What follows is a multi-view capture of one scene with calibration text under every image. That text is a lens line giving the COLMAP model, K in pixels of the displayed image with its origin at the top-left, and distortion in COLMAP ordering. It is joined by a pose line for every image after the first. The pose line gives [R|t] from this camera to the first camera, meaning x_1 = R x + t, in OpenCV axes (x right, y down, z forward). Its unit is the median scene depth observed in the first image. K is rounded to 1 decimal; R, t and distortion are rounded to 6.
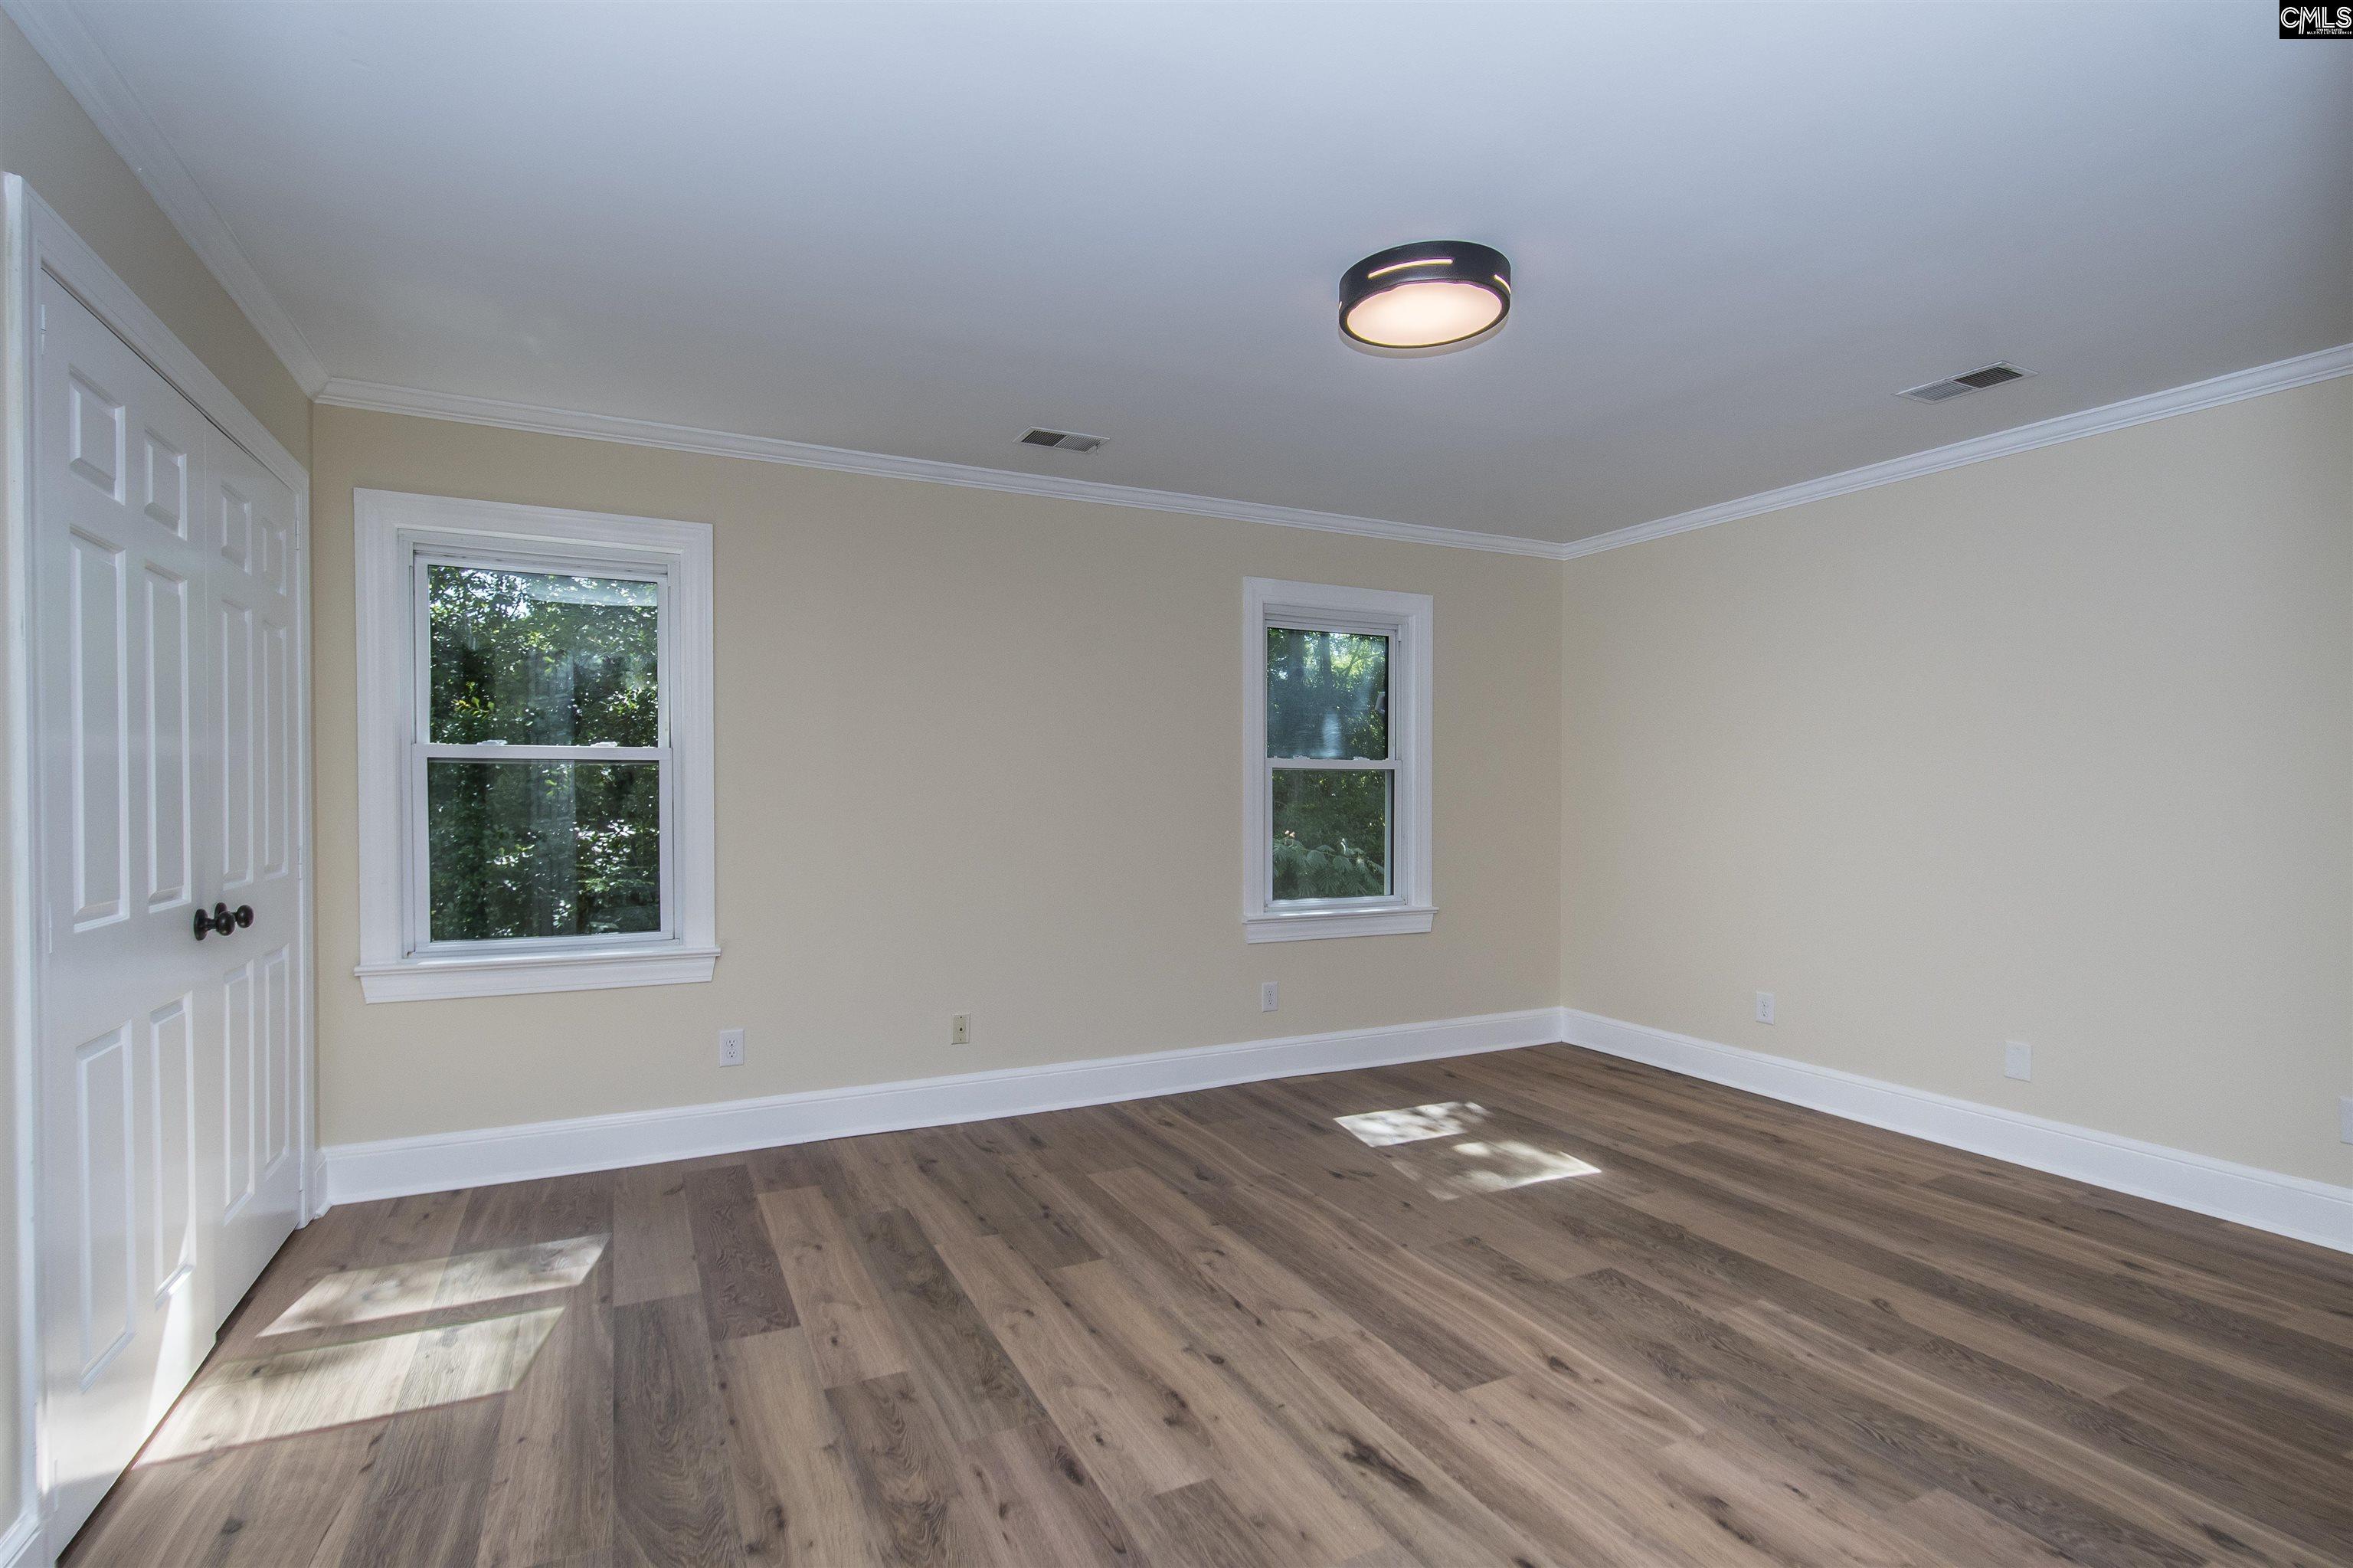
lens RADIAL K [[1118.0, 0, 1148.2], [0, 1118.0, 801.5], [0, 0, 1]] dist [0.007597, -0.007416]
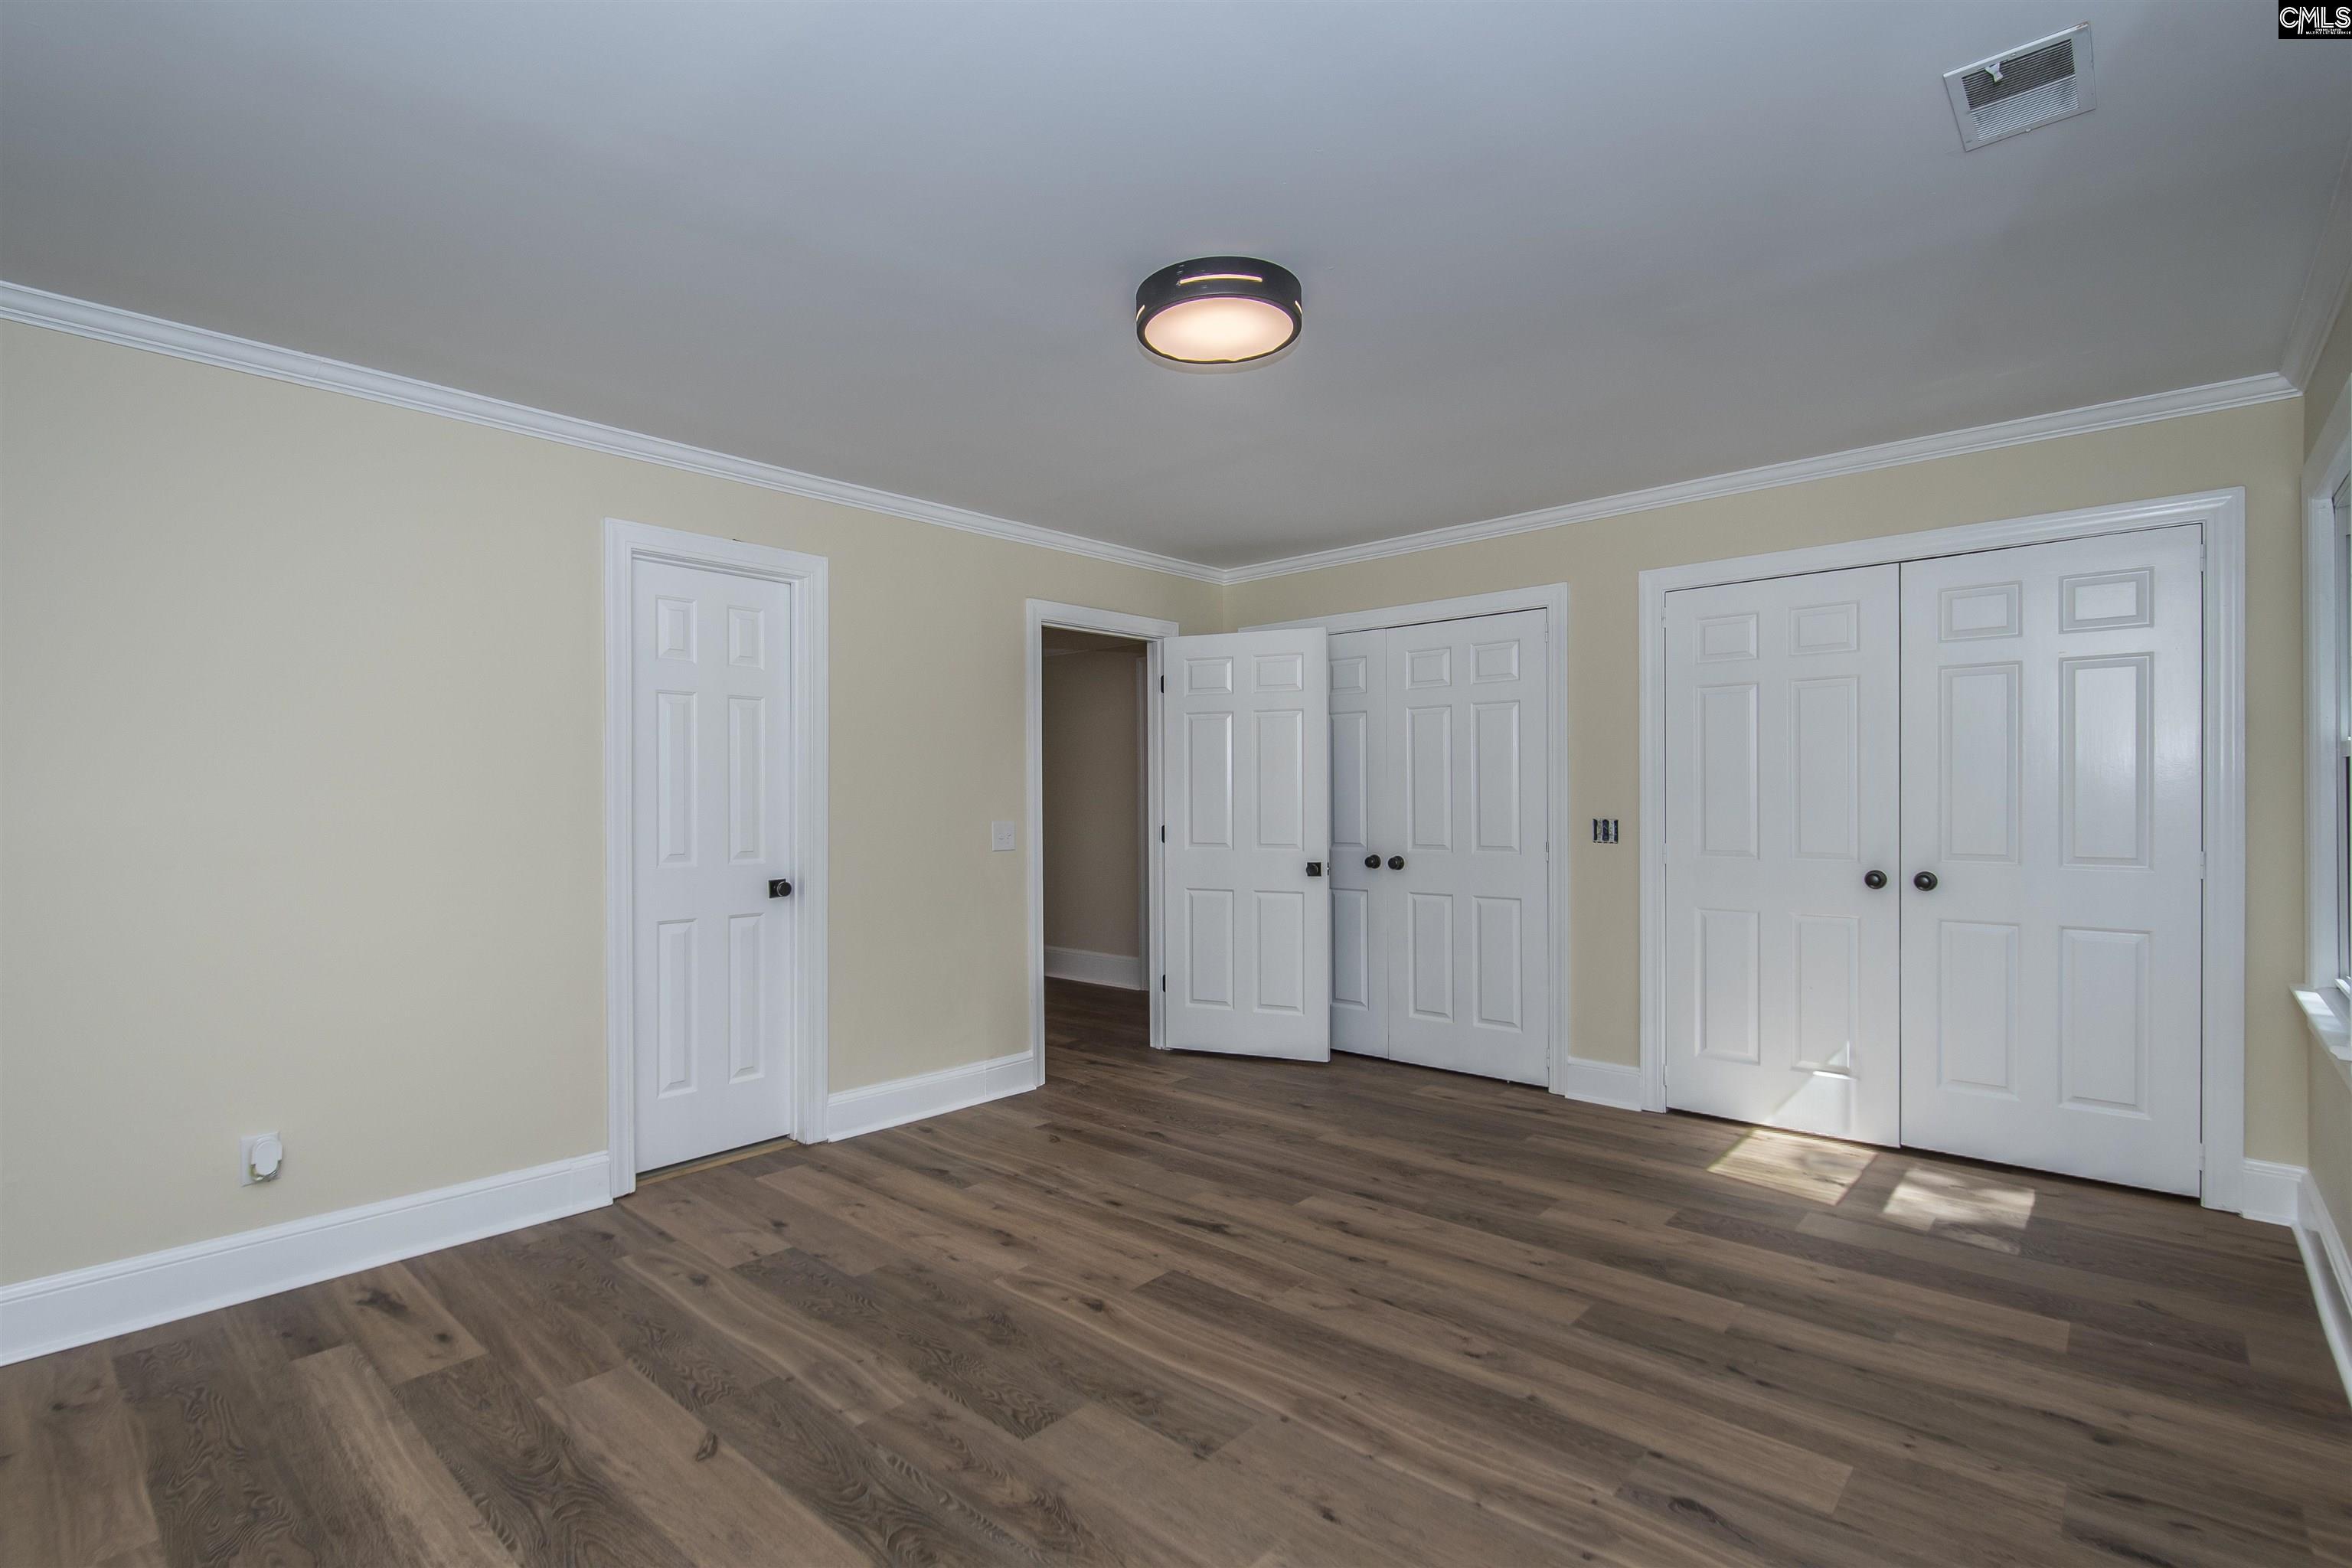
lens RADIAL K [[1117.5, 0, 1147.7], [0, 1117.5, 801.5], [0, 0, 1]] dist [0.007597, -0.007416]
pose [[-0.931114, 0.004368, -0.364702, 0.717324], [0.001084, 0.999957, 0.009207, -0.021987], [0.364727, 0.008177, -0.931079, 2.039439]]
